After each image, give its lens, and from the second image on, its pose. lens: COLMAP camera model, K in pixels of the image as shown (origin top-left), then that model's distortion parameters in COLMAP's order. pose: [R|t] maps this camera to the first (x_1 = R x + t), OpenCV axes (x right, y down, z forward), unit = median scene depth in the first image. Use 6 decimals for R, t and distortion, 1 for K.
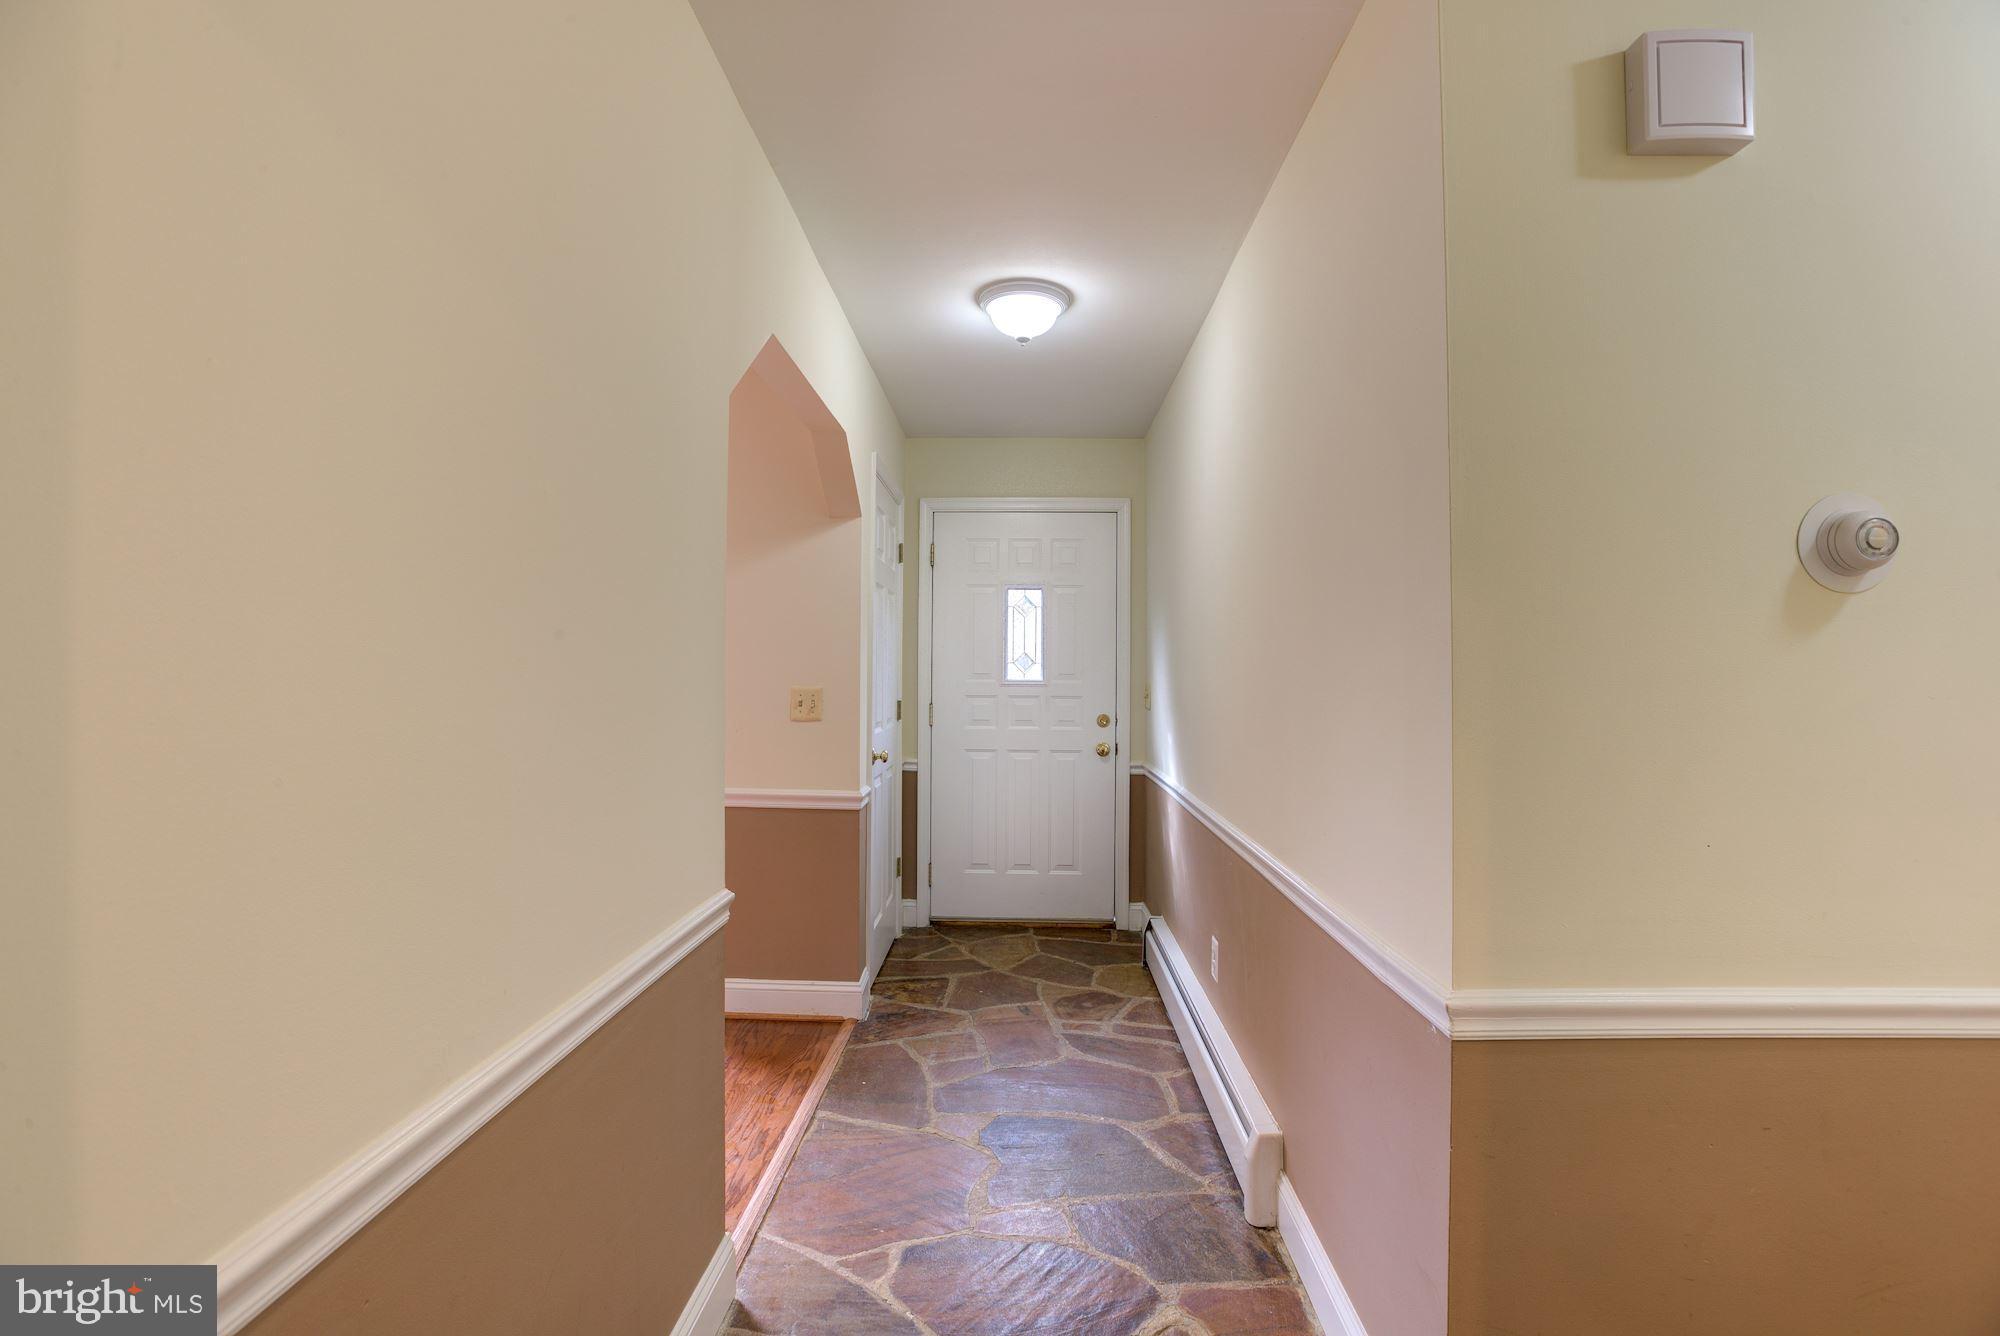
lens RADIAL K [[916.3, 0, 997.7], [0, 916.3, 662.0], [0, 0, 1]] dist [-0.046630, 0.016977]
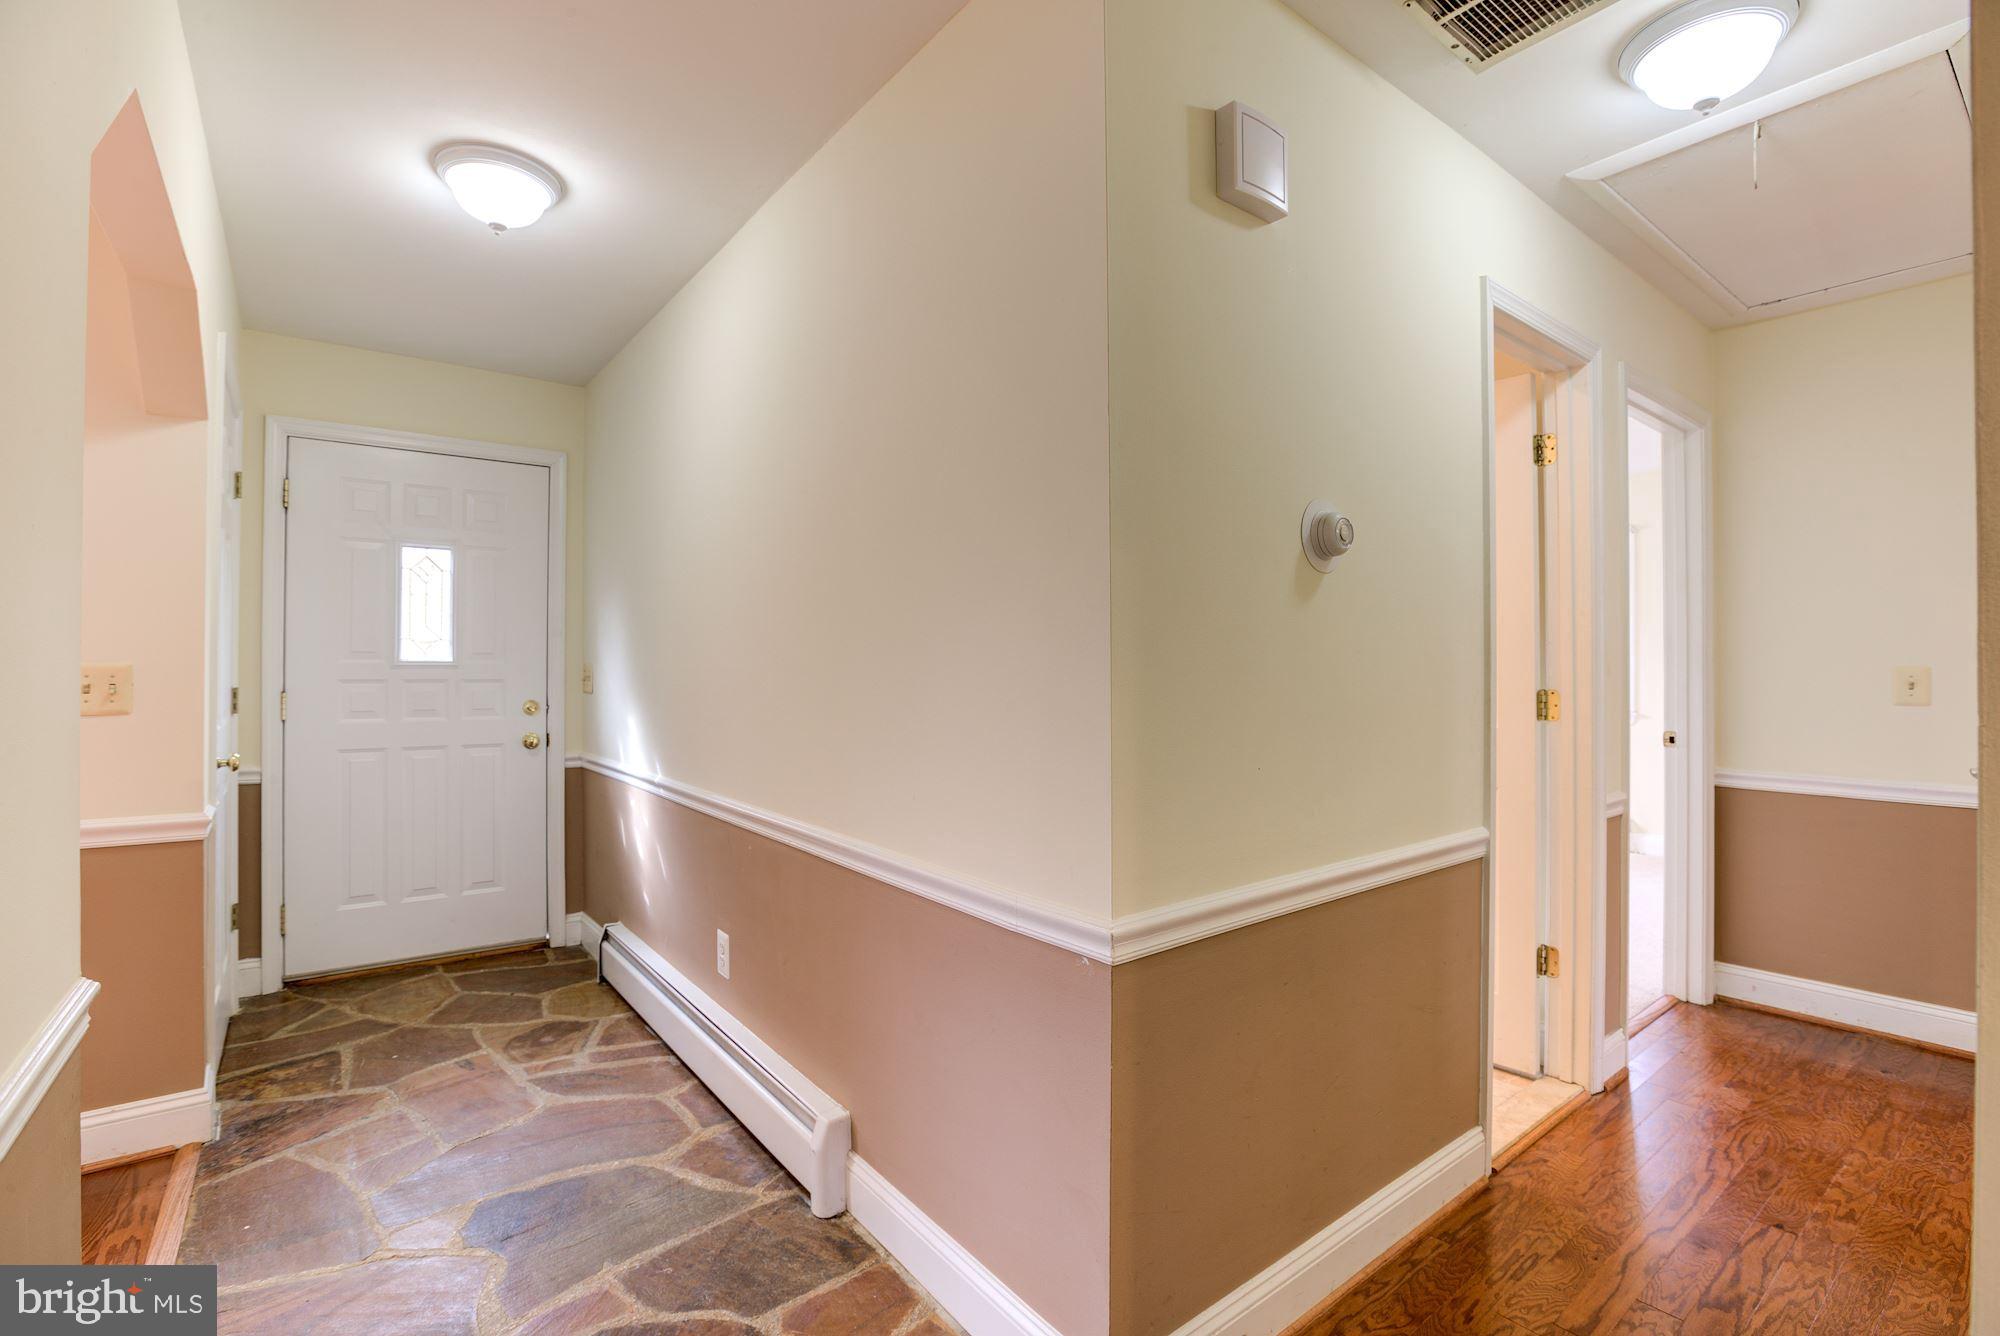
lens RADIAL K [[916.3, 0, 997.7], [0, 916.3, 662.0], [0, 0, 1]] dist [-0.046630, 0.016977]
pose [[0.775586, -0.000503, 0.631242, -0.110589], [-0.004903, 0.999965, 0.006821, 0.018699], [-0.631223, -0.008386, 0.775556, 0.093135]]
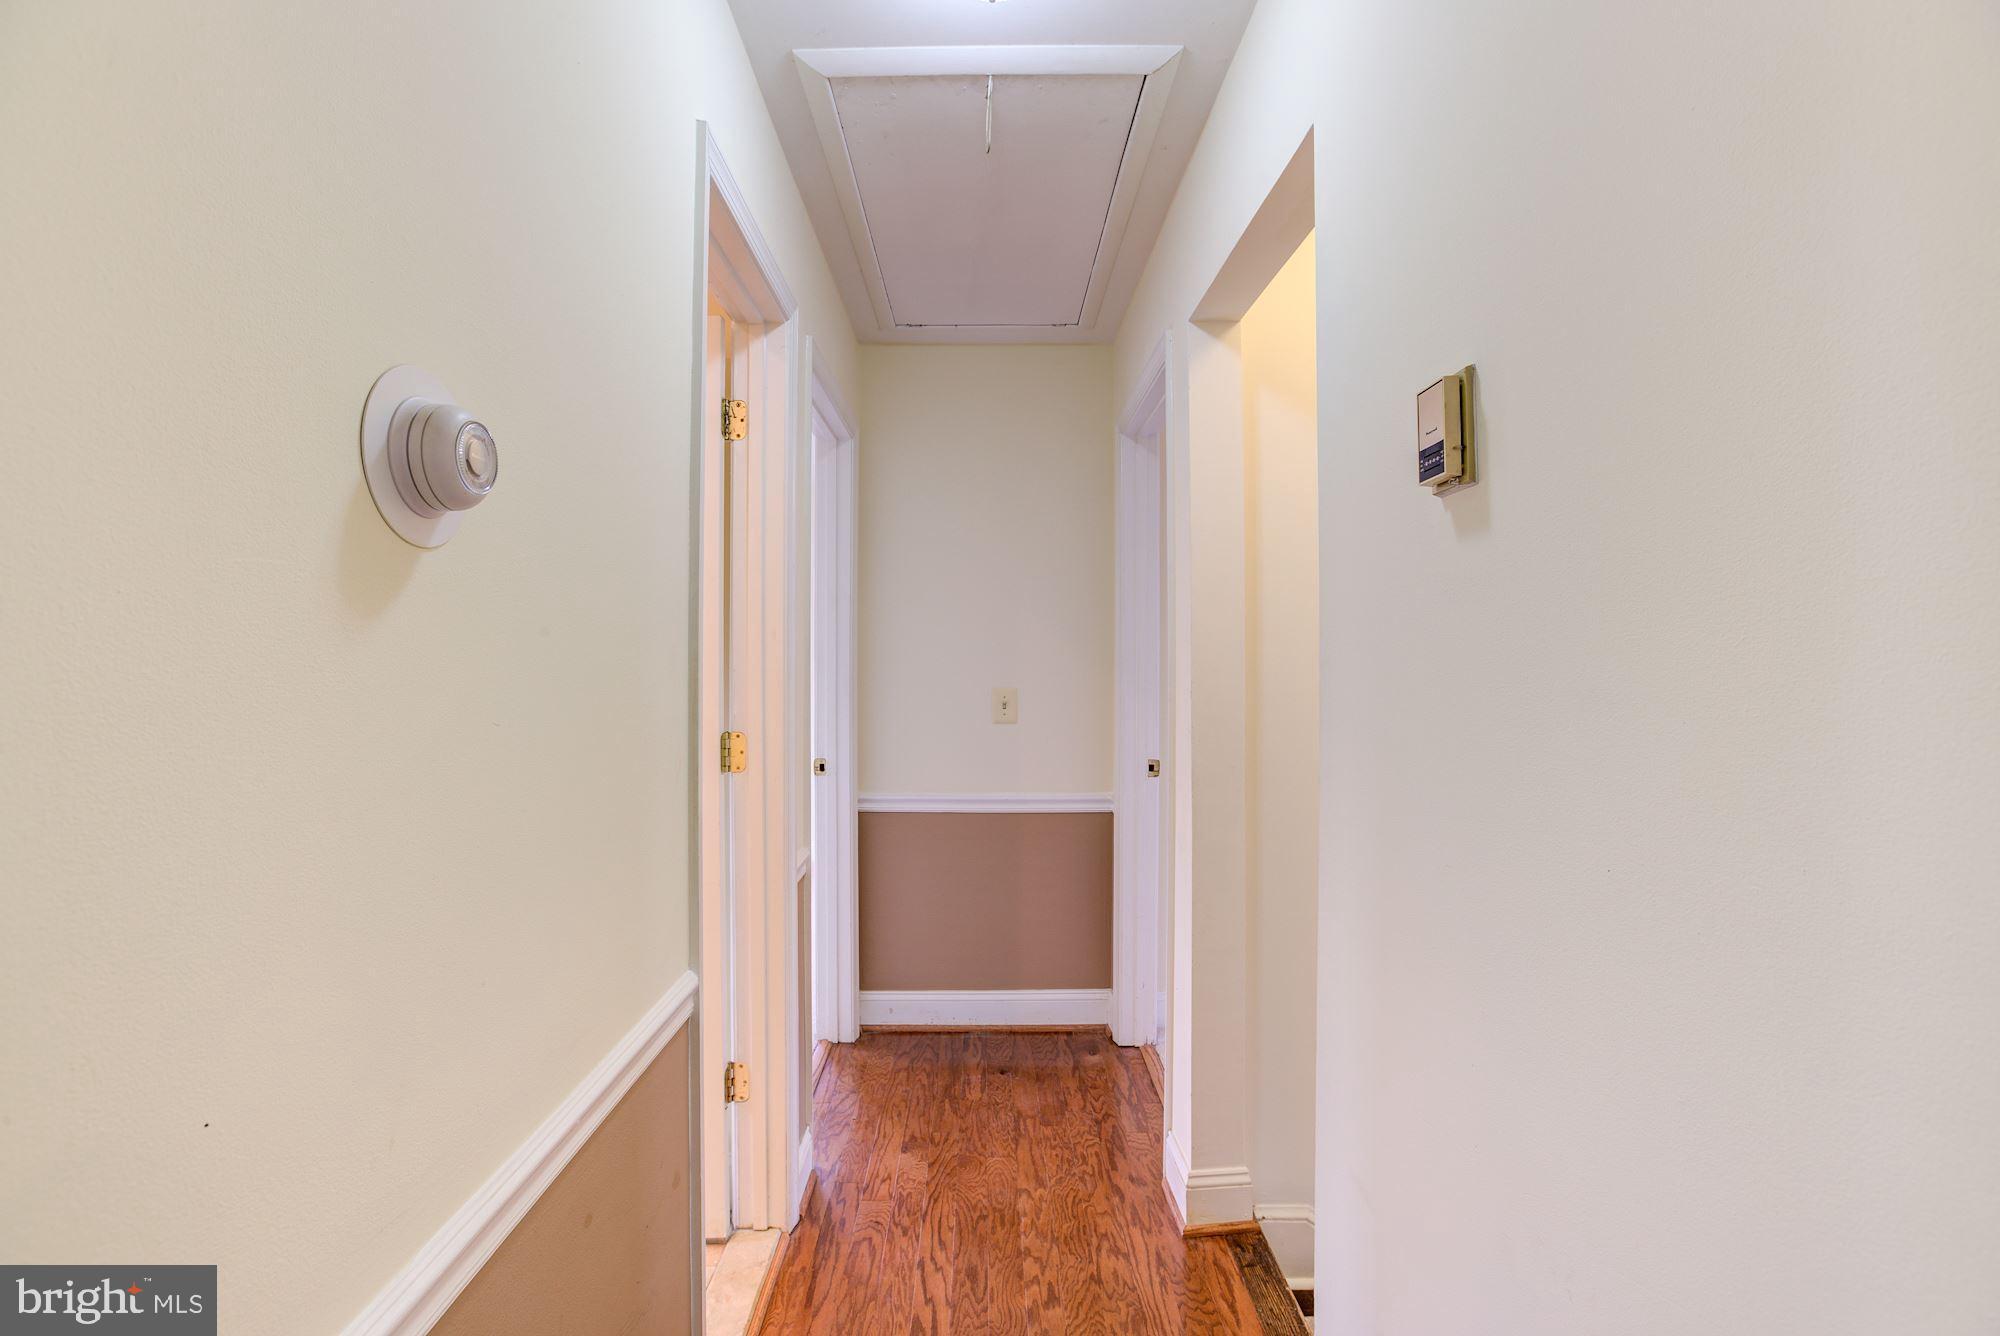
lens RADIAL K [[916.3, 0, 997.7], [0, 916.3, 662.0], [0, 0, 1]] dist [-0.046630, 0.016977]
pose [[-0.040489, -0.001276, 0.999179, 0.141901], [-0.016195, 0.999869, 0.000621, -0.004526], [-0.999049, -0.016157, -0.040504, 0.250252]]
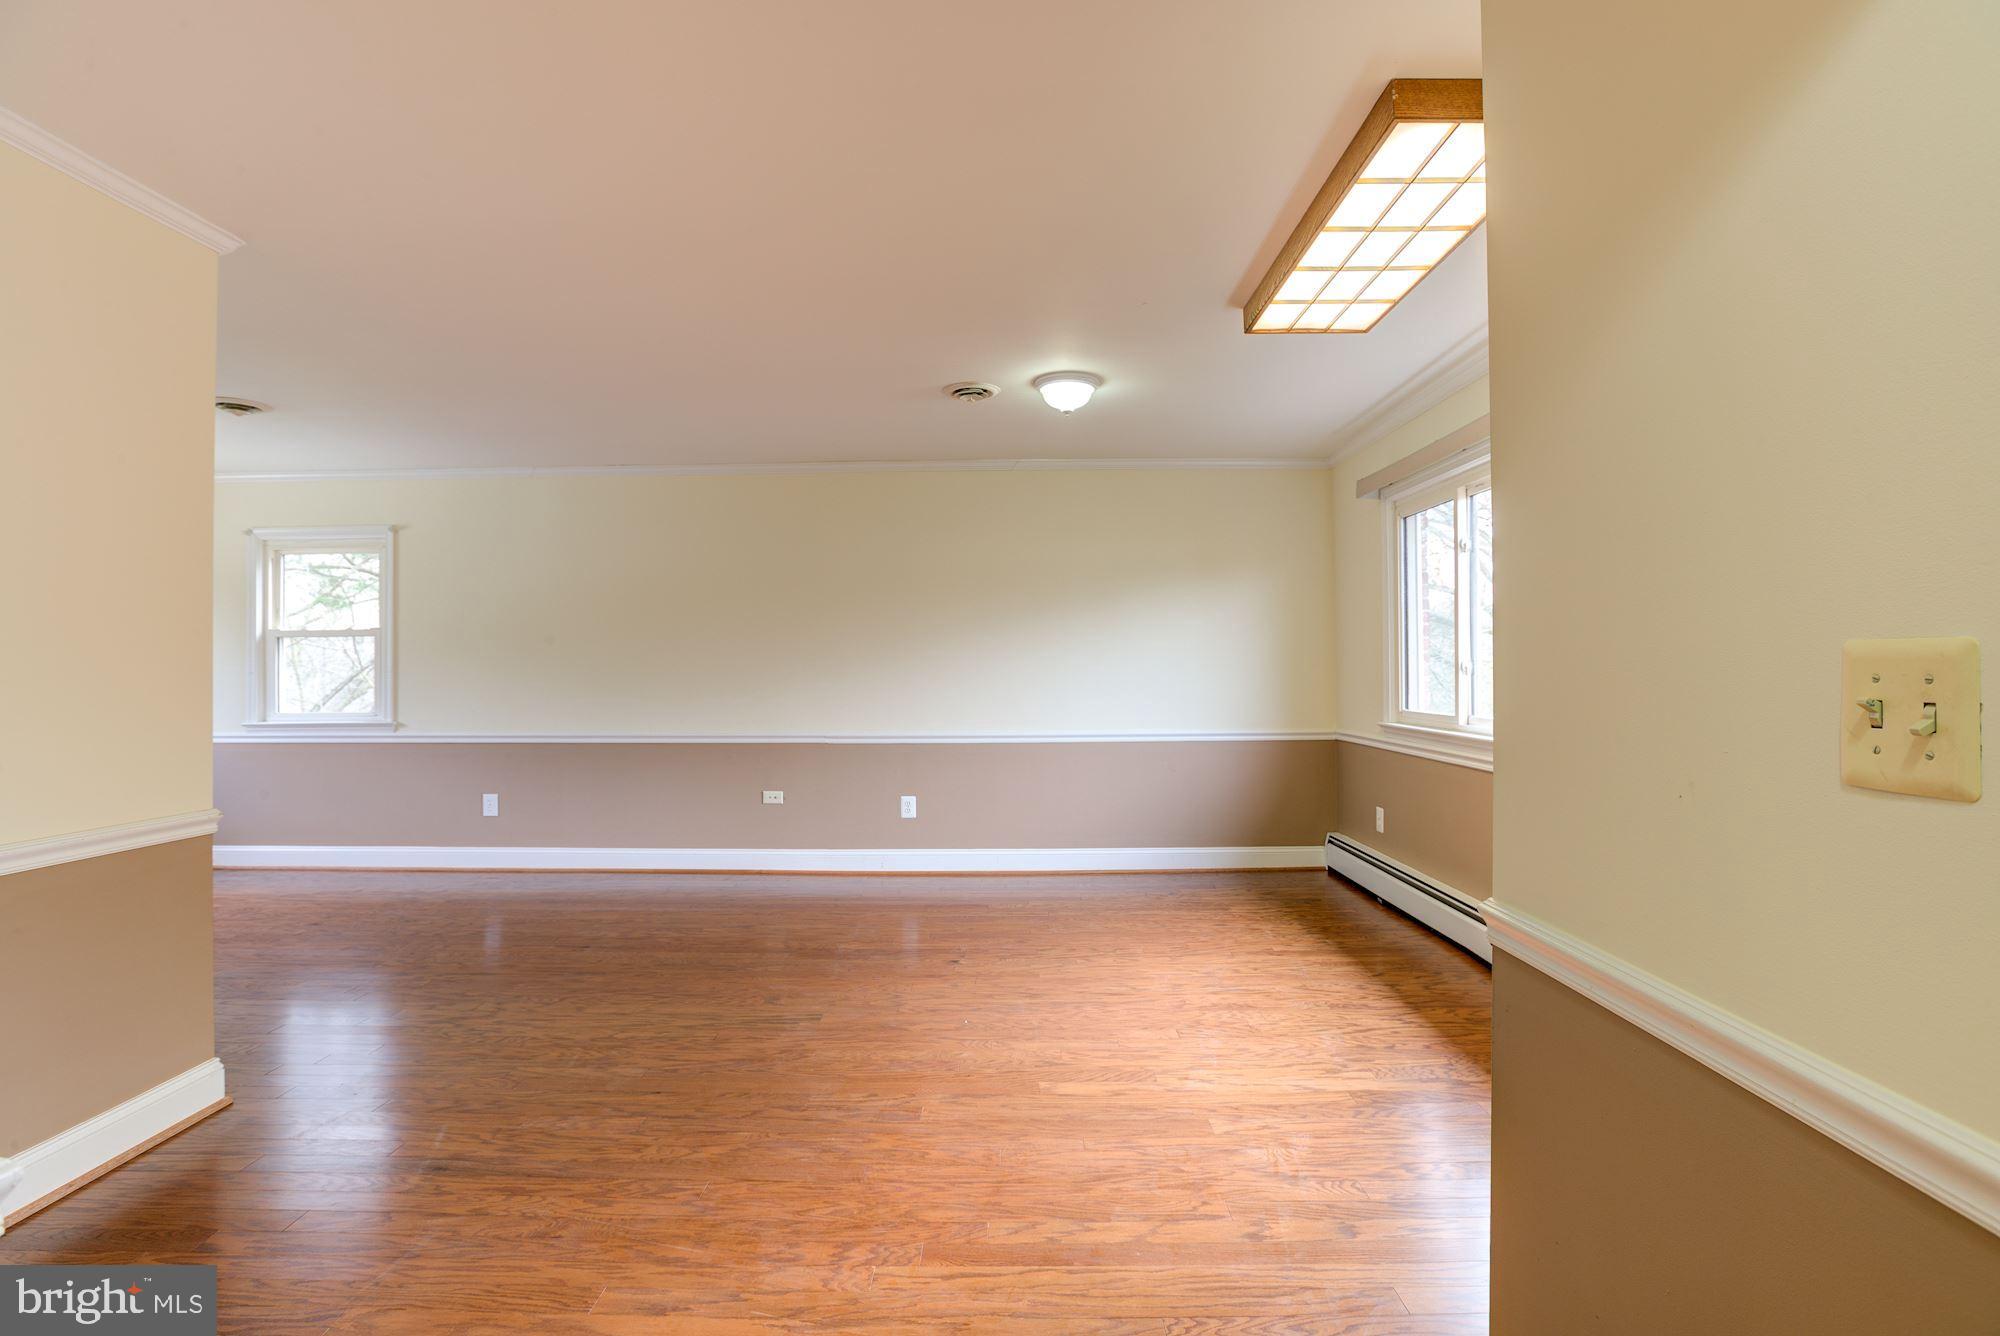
lens RADIAL K [[916.3, 0, 997.7], [0, 916.3, 662.0], [0, 0, 1]] dist [-0.046630, 0.016977]
pose [[0.020311, -0.017257, -0.999645, 0.003894], [0.016393, 0.999722, -0.016925, 0.032635], [0.999659, -0.016044, 0.020588, 0.781518]]
